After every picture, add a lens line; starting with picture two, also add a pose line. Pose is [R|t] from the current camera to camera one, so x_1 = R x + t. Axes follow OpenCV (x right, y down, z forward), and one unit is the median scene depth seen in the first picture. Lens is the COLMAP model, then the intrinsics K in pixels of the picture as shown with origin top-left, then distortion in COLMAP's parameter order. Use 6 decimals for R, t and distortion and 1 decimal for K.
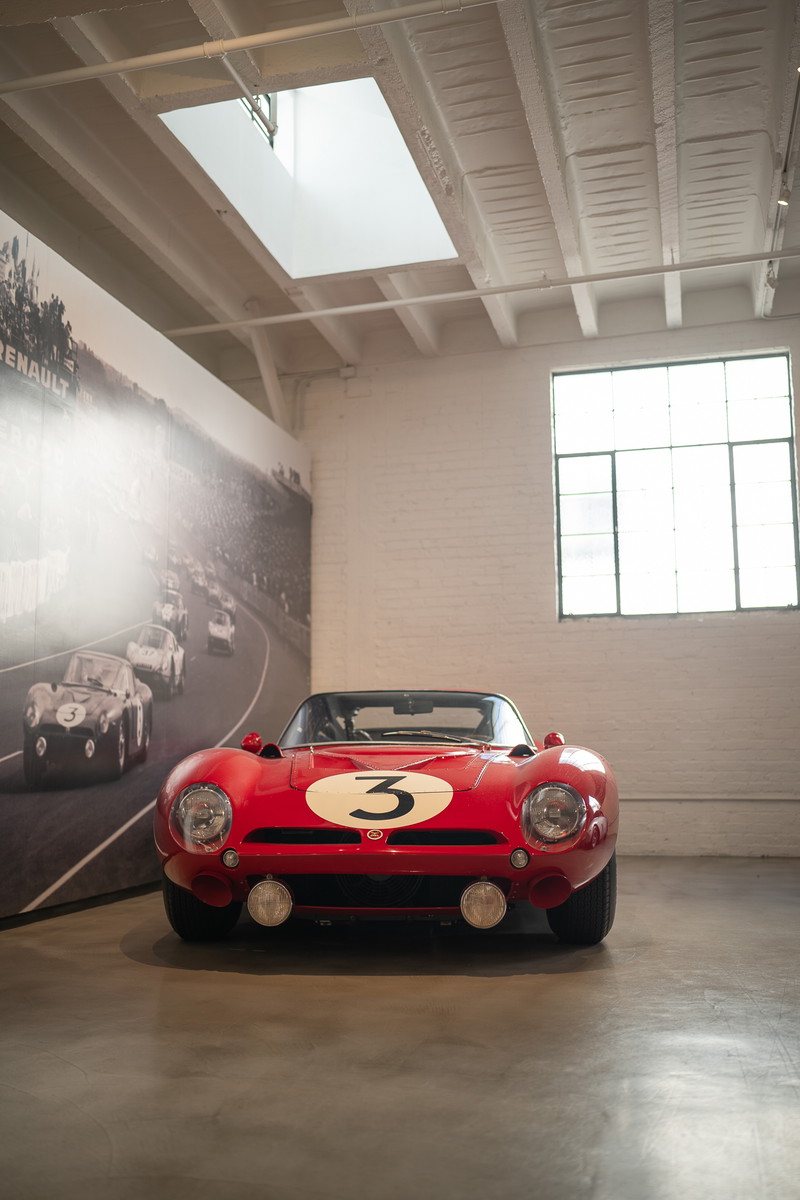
lens RADIAL K [[1142.6, 0, 404.8], [0, 1142.6, 597.2], [0, 0, 1]] dist [0.022480, 0.000000]
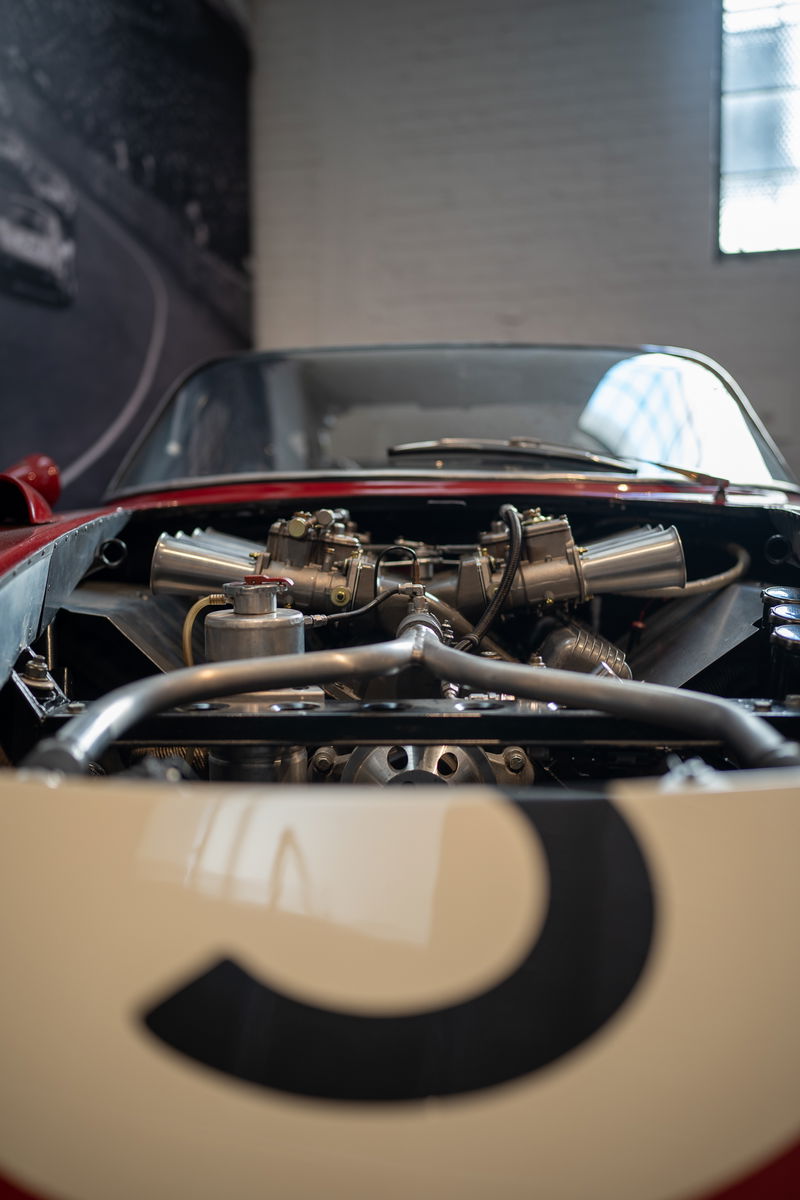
lens RADIAL K [[1142.6, 0, 398.9], [0, 1142.6, 600.3], [0, 0, 1]] dist [0.022480, 0.000000]
pose [[0.999965, -0.002723, -0.007923, -0.015320], [0.004287, 0.978815, 0.204703, 0.101114], [0.007198, -0.204729, 0.978792, 0.705768]]
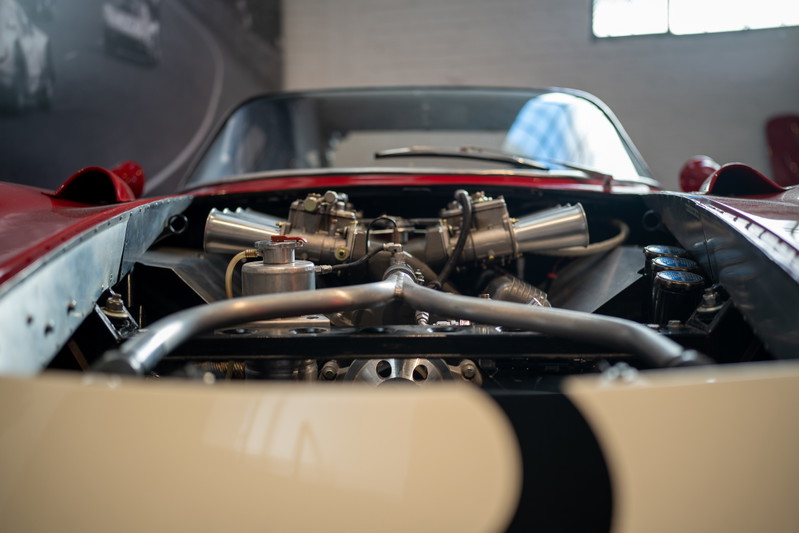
lens RADIAL K [[760.8, 0, 400.3], [0, 760.8, 266.1], [0, 0, 1]] dist [0.022480, 0.000000]
pose [[0.999826, -0.005995, 0.017666, -0.016031], [0.002330, 0.979677, 0.200570, 0.106169], [-0.018509, -0.200494, 0.979520, 0.717204]]
